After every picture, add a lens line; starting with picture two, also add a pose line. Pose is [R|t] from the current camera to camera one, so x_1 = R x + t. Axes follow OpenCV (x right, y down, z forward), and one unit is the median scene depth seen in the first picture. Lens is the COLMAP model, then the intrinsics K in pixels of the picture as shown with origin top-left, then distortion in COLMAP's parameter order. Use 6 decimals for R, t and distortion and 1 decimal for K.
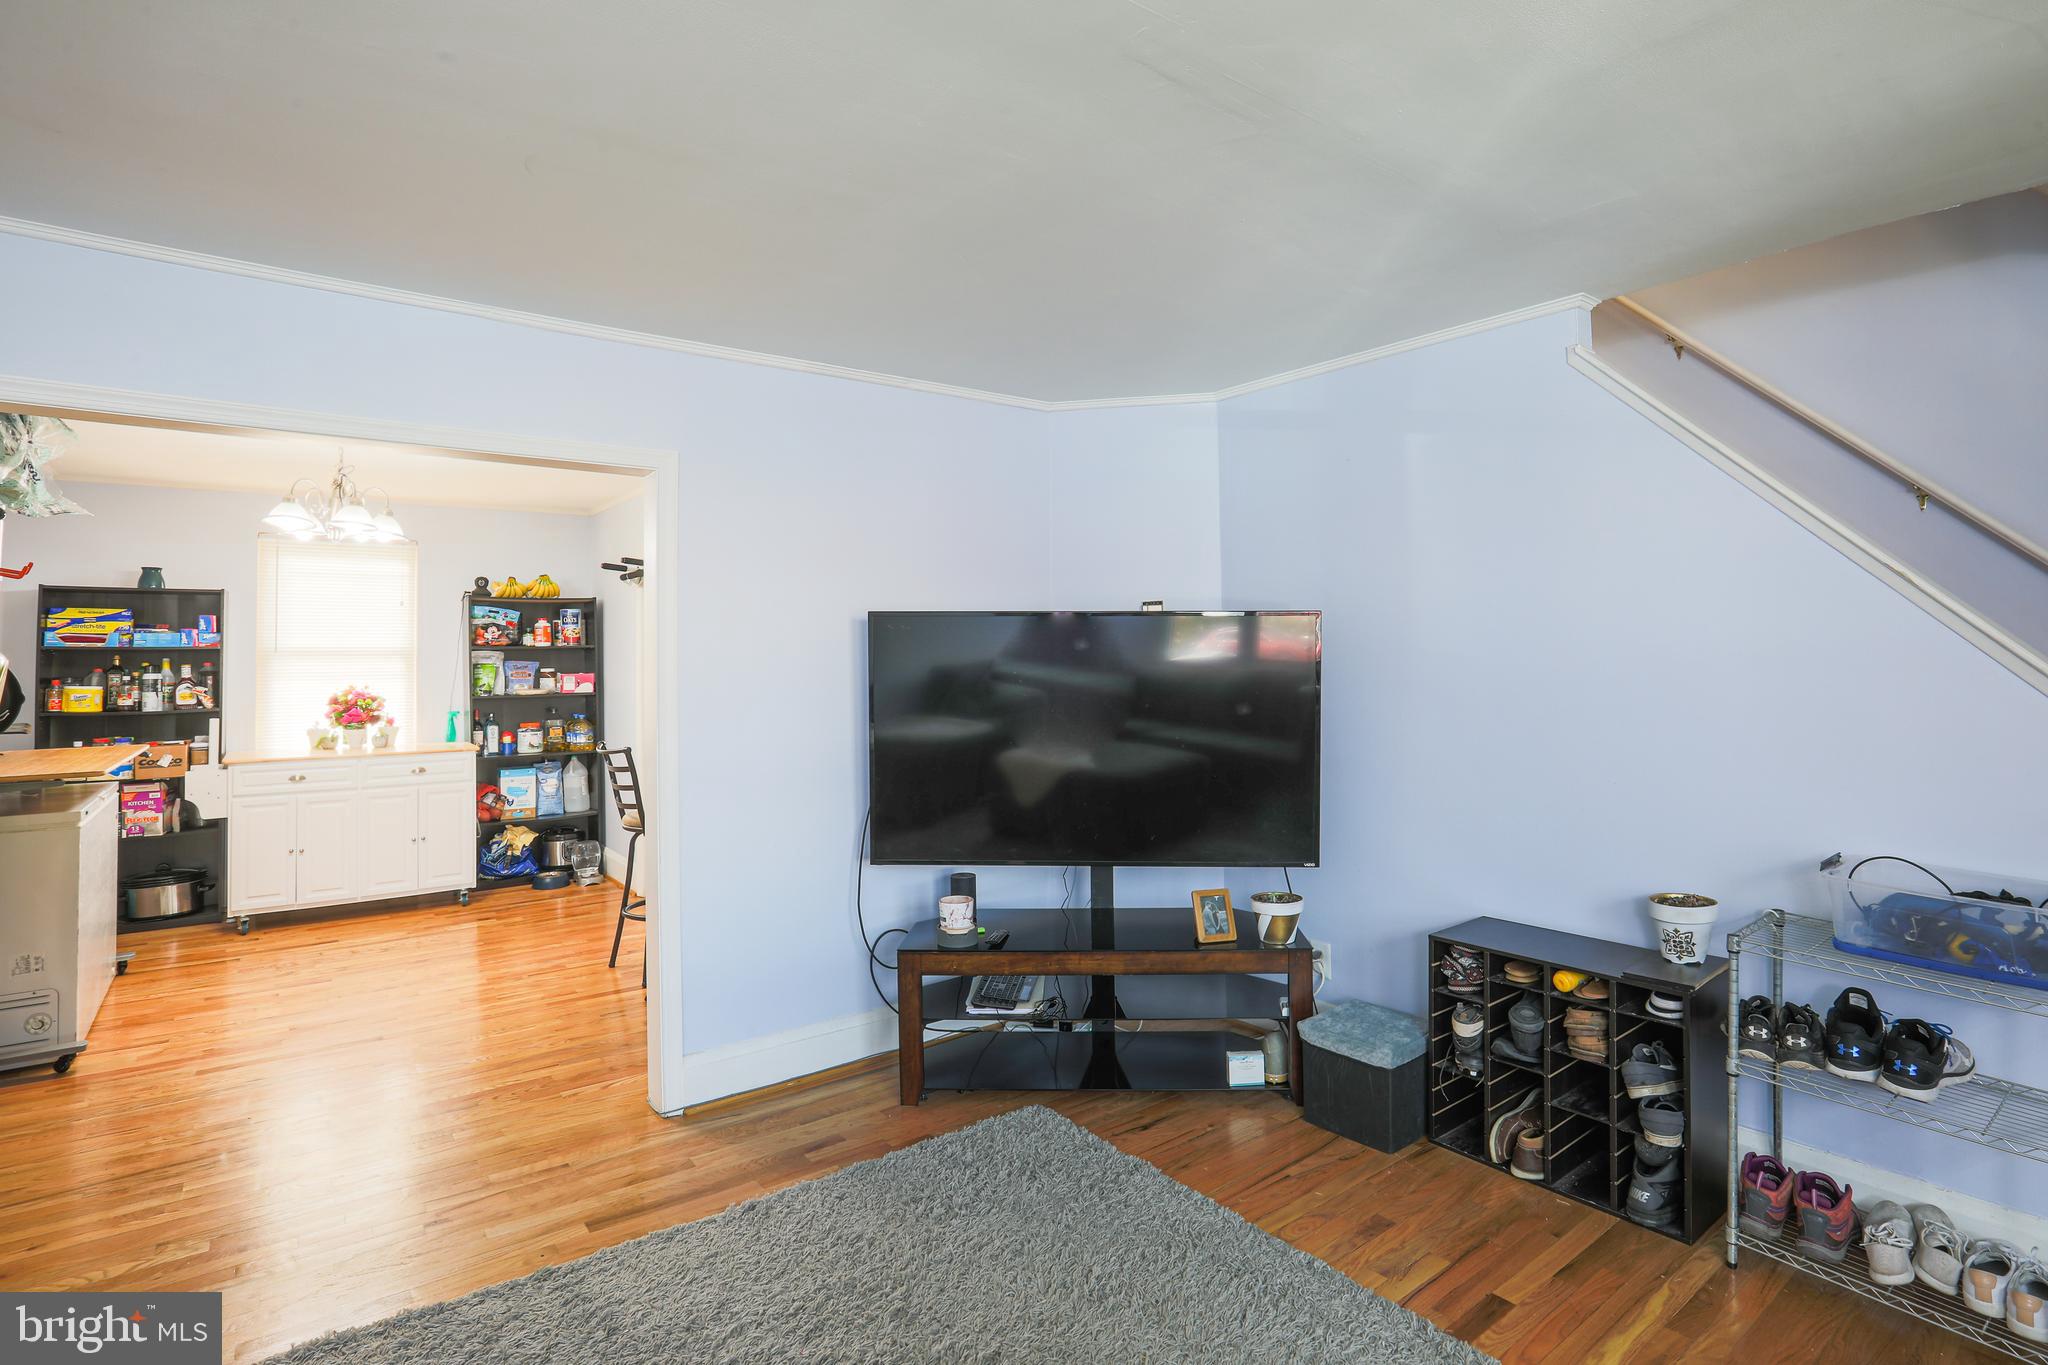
lens RADIAL K [[990.9, 0, 1031.4], [0, 990.9, 629.9], [0, 0, 1]] dist [-0.039531, 0.011827]
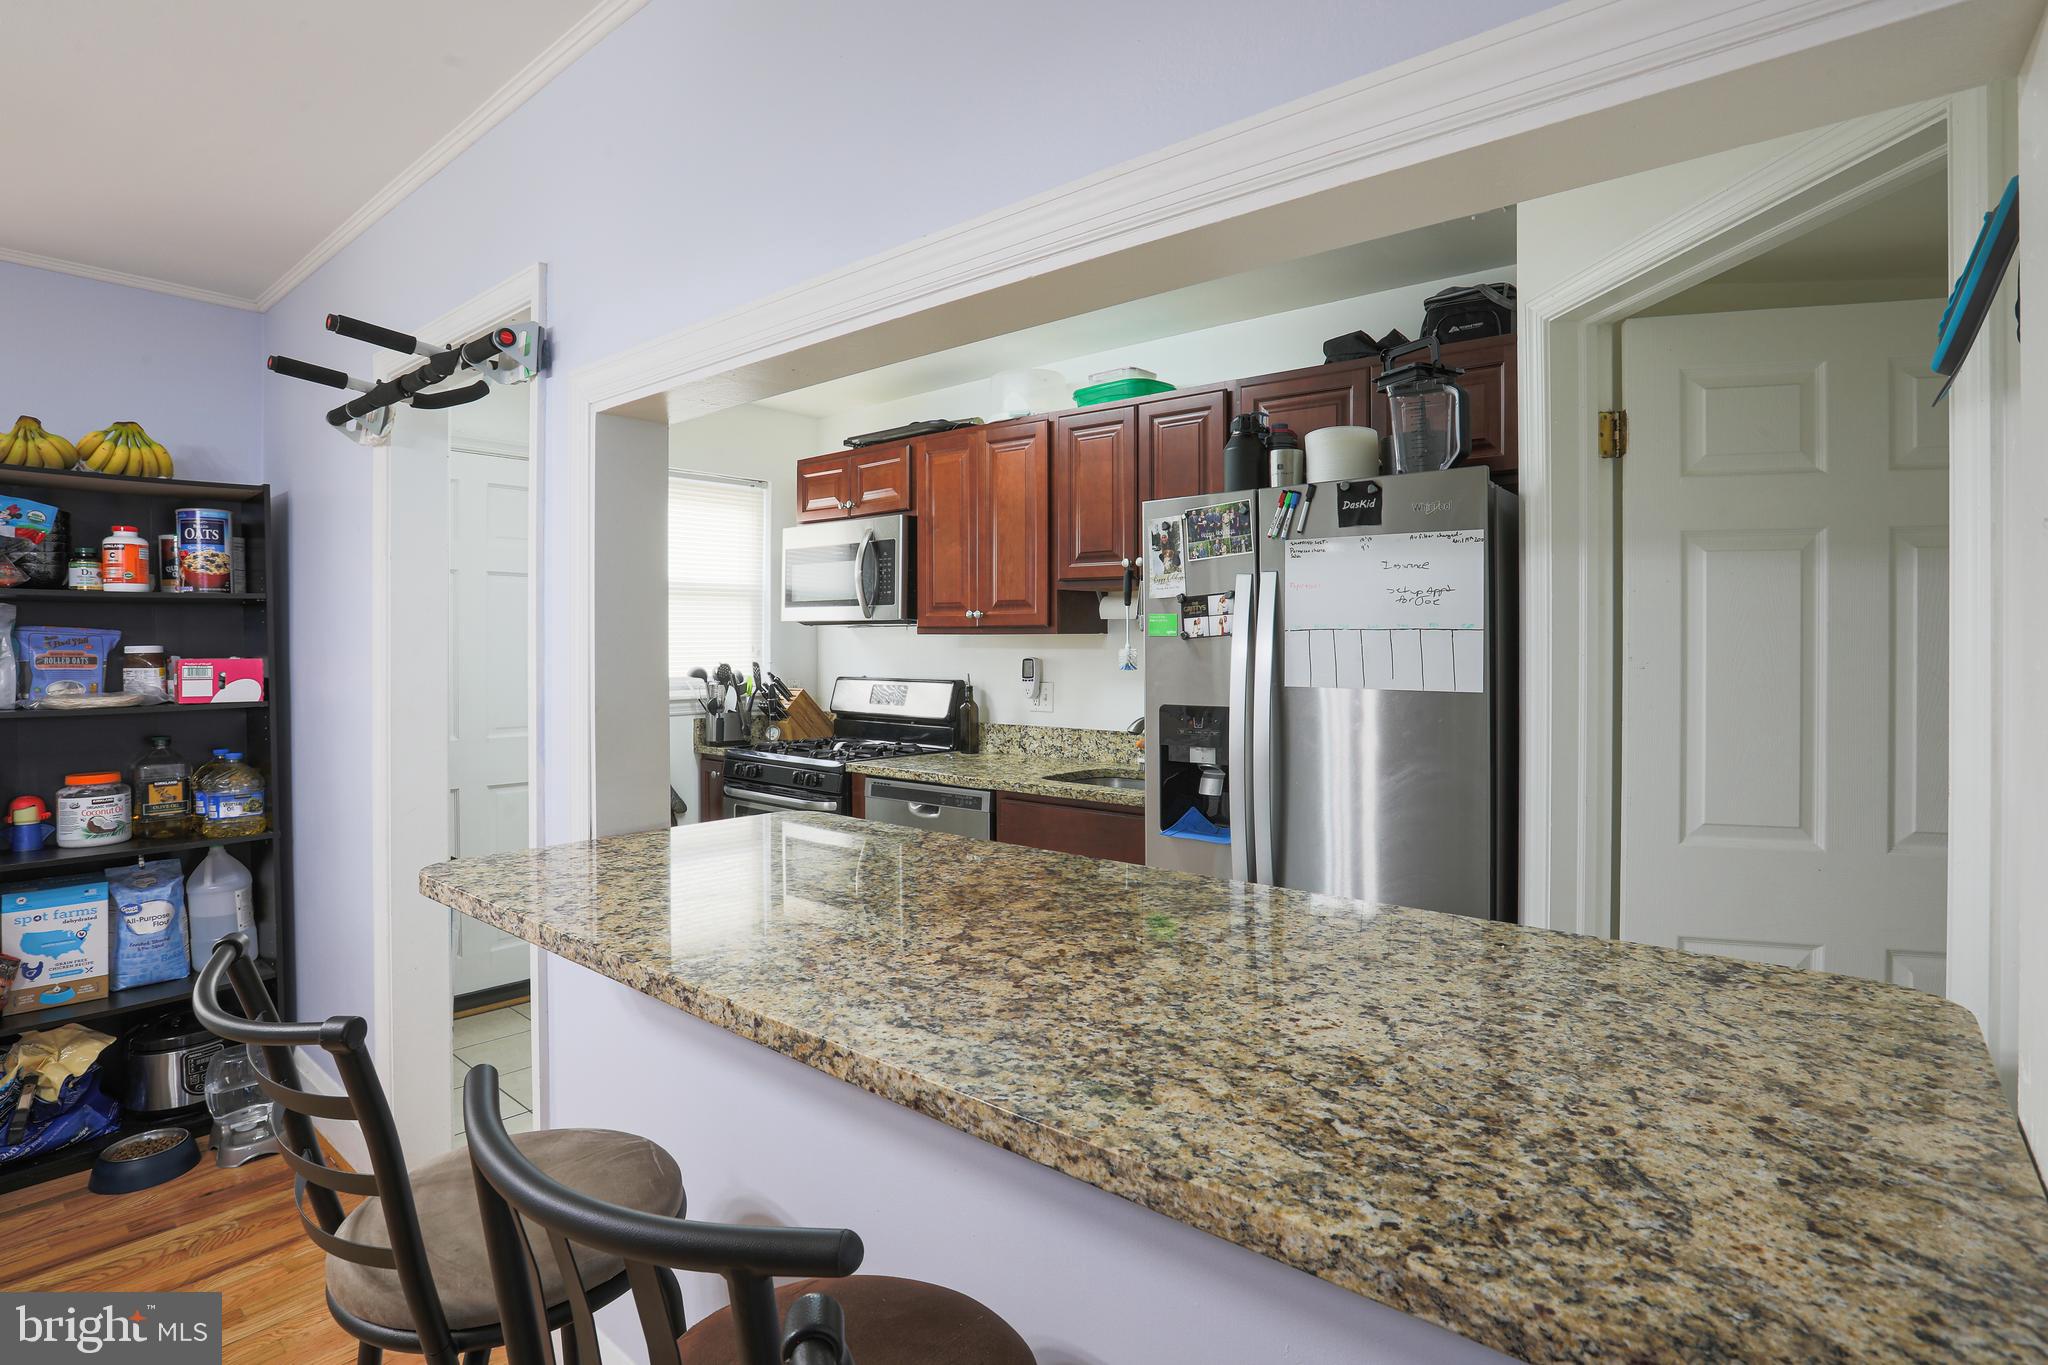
lens RADIAL K [[997.9, 0, 1037.4], [0, 997.9, 655.0], [0, 0, 1]] dist [-0.065408, 0.022950]
pose [[0.974398, 0.011065, 0.224556, -0.251833], [-0.019215, 0.999232, 0.034140, 0.026471], [-0.224006, -0.037581, 0.973863, 0.618128]]
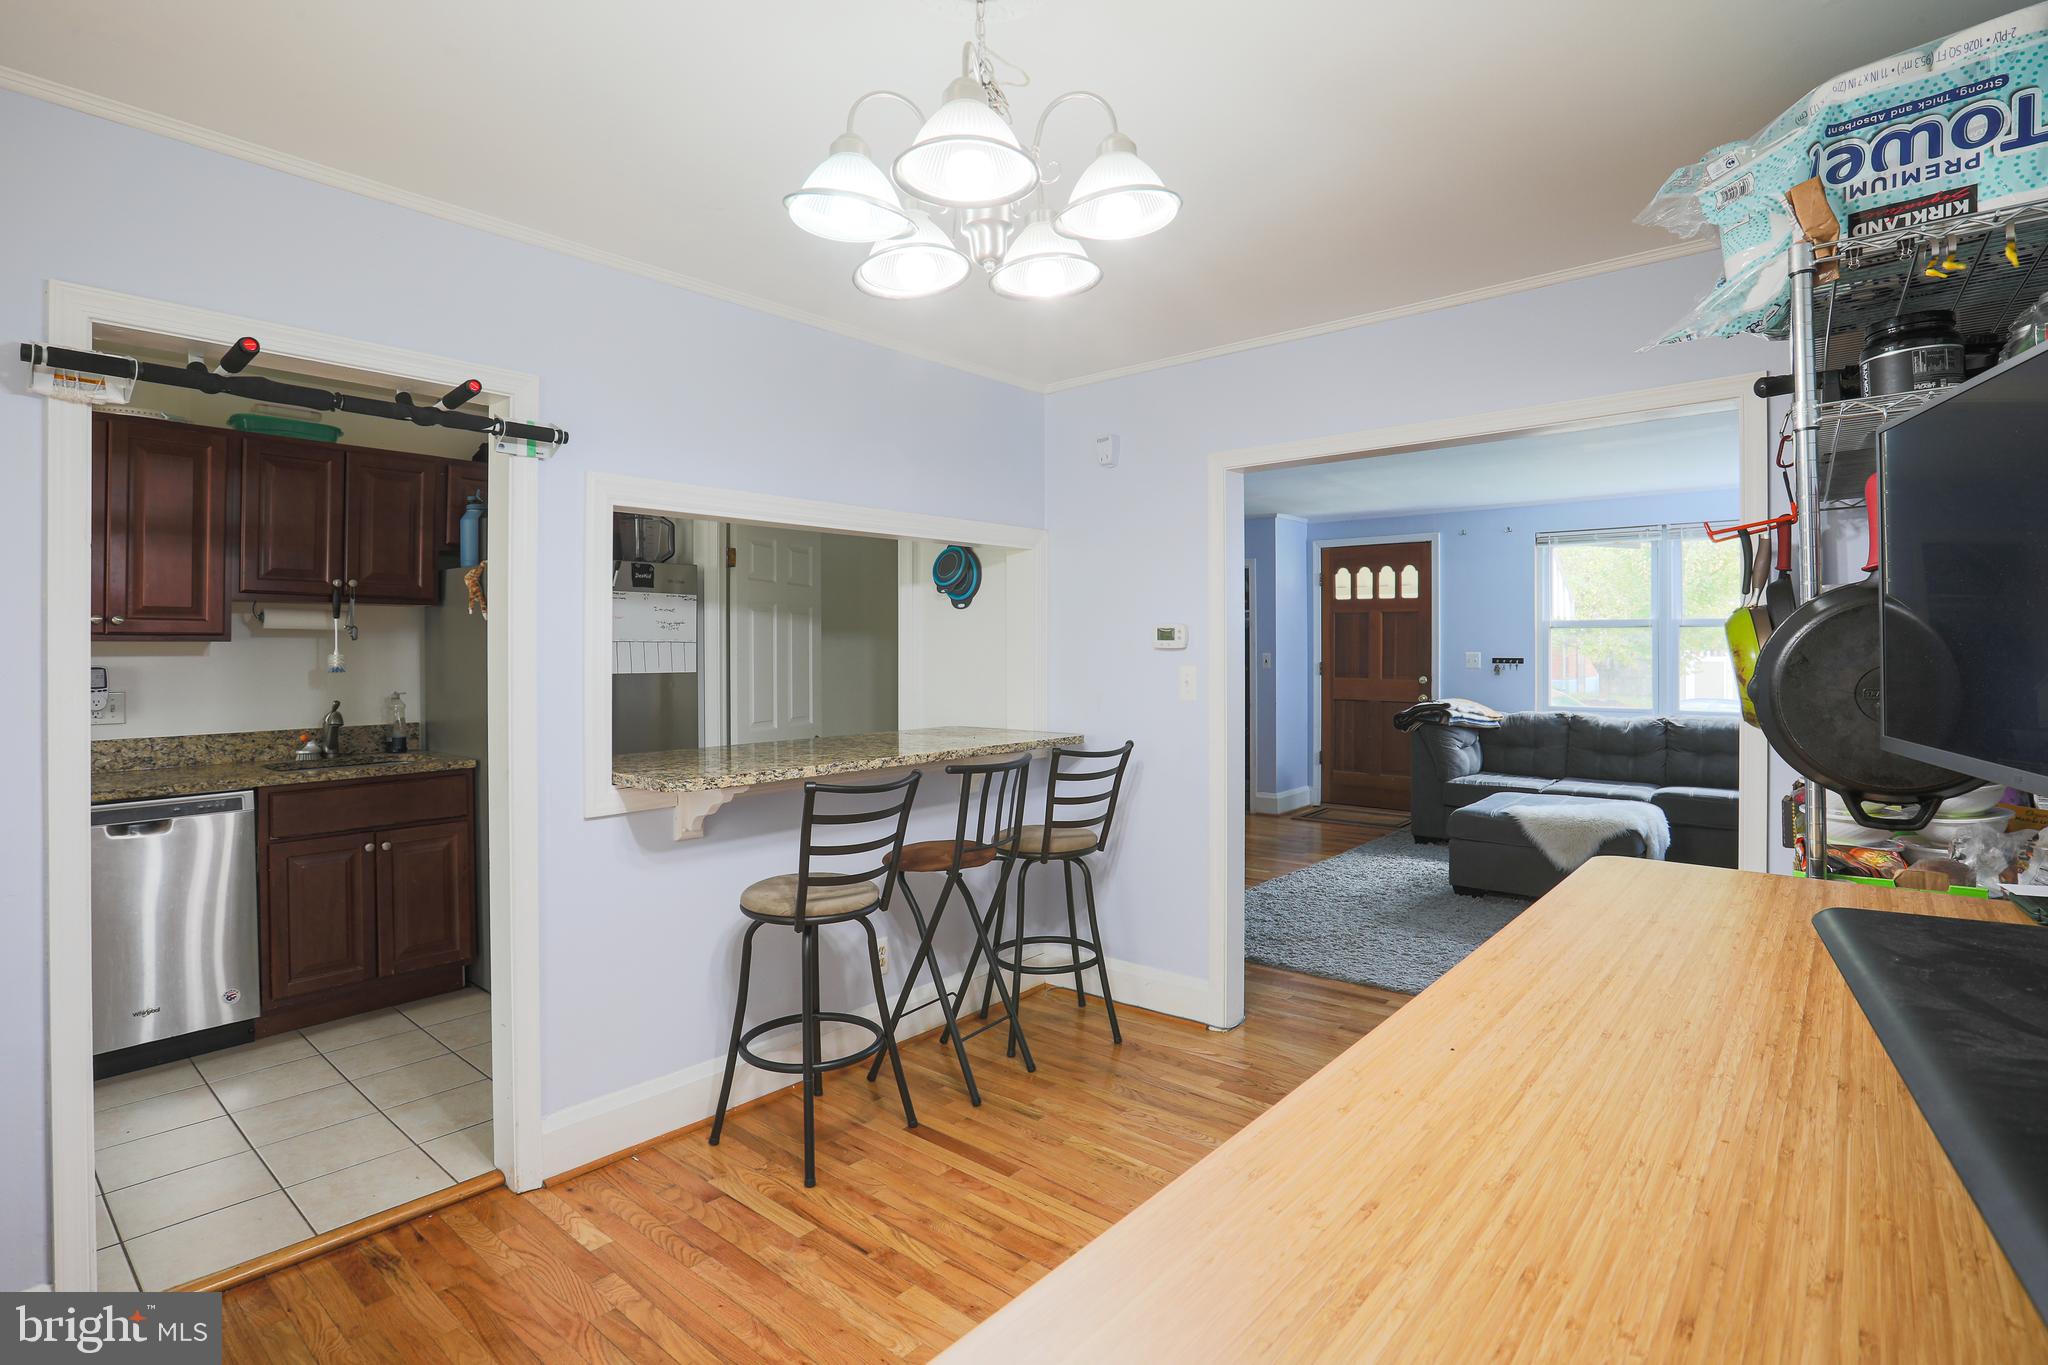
lens RADIAL K [[1012.5, 0, 1026.2], [0, 1012.5, 631.2], [0, 0, 1]] dist [-0.058848, 0.022343]
pose [[-0.200023, 0.027518, 0.979405, -0.859638], [-0.020589, 0.999267, -0.032281, 0.038121], [-0.979575, -0.026622, -0.199310, 0.849507]]
